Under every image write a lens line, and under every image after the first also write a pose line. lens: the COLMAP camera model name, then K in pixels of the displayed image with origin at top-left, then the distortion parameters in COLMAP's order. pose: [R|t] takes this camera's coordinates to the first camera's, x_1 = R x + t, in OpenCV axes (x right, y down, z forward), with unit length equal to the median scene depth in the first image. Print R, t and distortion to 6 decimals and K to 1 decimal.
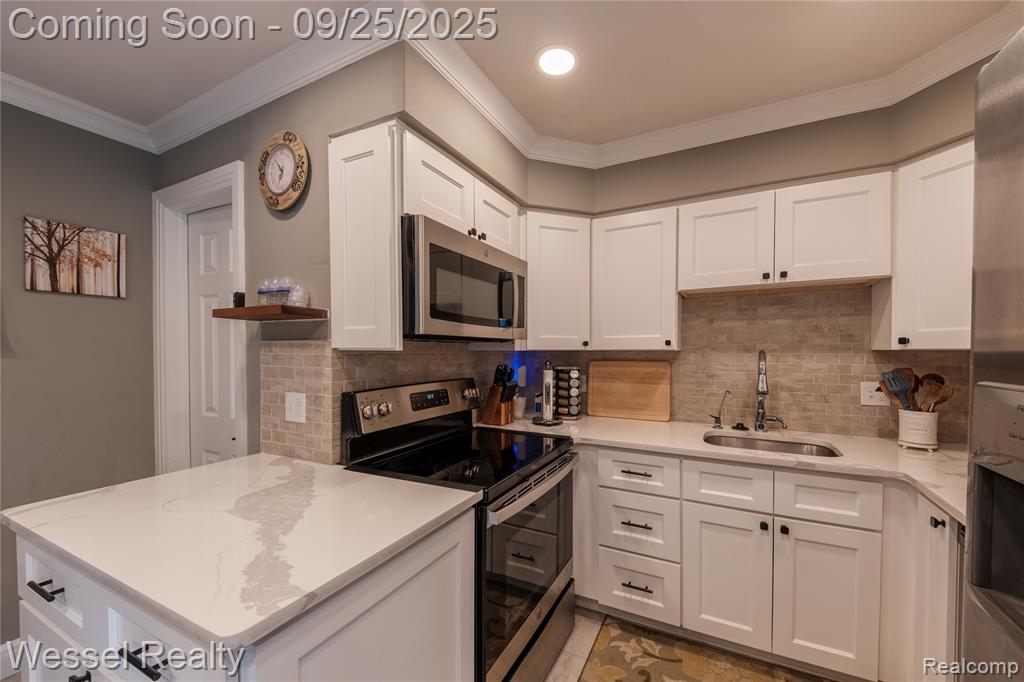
lens RADIAL K [[386.9, 0, 537.9], [0, 386.9, 357.5], [0, 0, 1]] dist [0.017574, -0.007763]
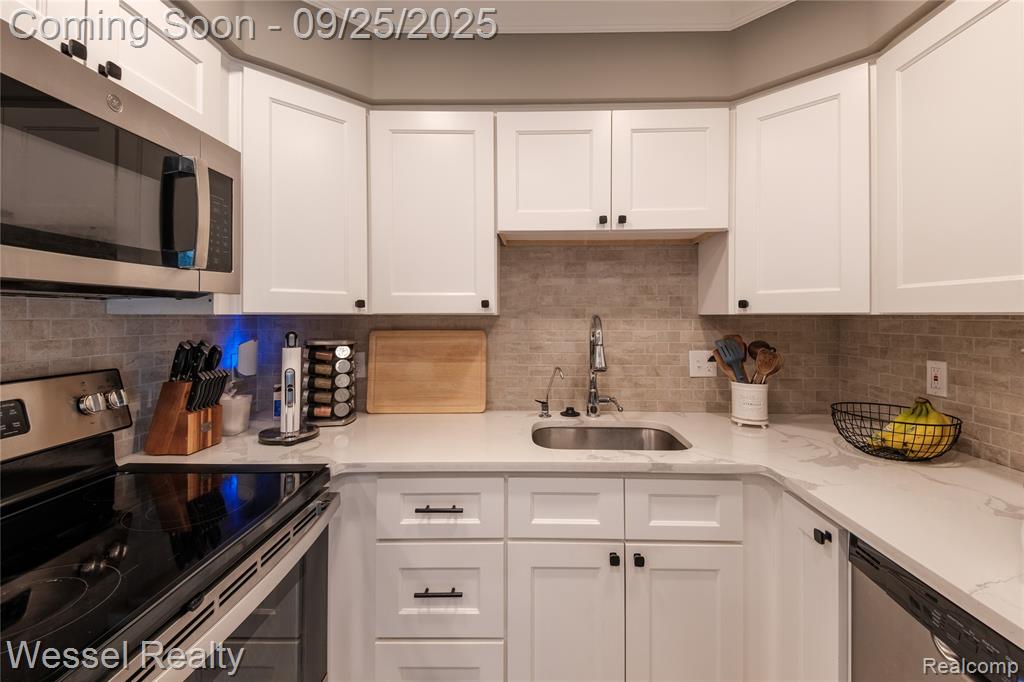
lens RADIAL K [[427.7, 0, 528.1], [0, 427.7, 313.2], [0, 0, 1]] dist [0.021584, -0.004503]
pose [[0.900816, 0.003609, 0.434187, 0.079051], [0.007300, 0.999698, -0.023455, -0.002803], [-0.434141, 0.024298, 0.900517, 0.299055]]
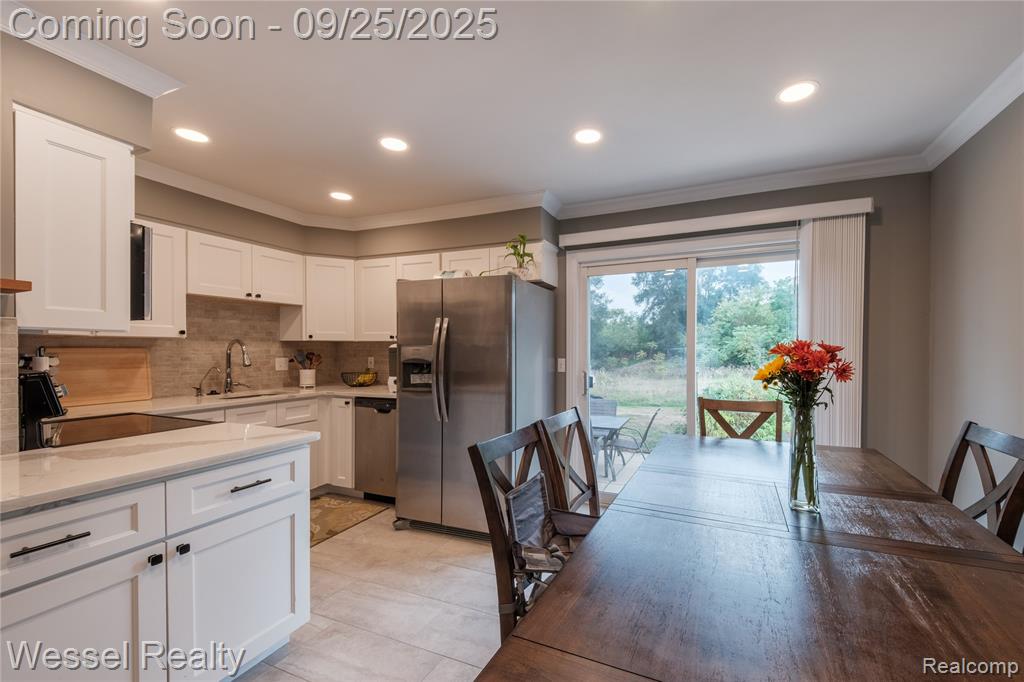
lens RADIAL K [[427.7, 0, 552.6], [0, 427.7, 353.3], [0, 0, 1]] dist [0.021584, -0.004503]
pose [[-0.054524, -0.009385, 0.998468, -1.337410], [0.015648, 0.999825, 0.010252, 0.041709], [-0.998390, 0.016183, -0.054368, -0.189259]]
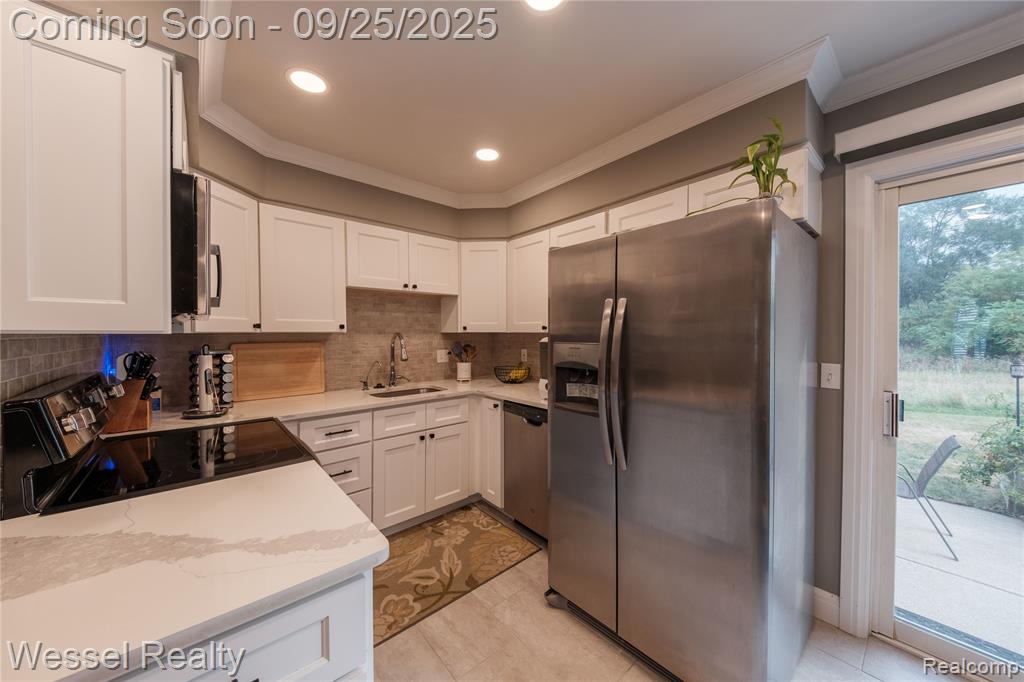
lens RADIAL K [[353.2, 0, 519.9], [0, 353.2, 335.4], [0, 0, 1]] dist [0.044782, -0.000021]
pose [[0.383508, -0.007275, 0.923509, -0.575333], [0.018782, 0.999824, 0.000076, 0.001294], [-0.923347, 0.017316, 0.383577, 0.020582]]
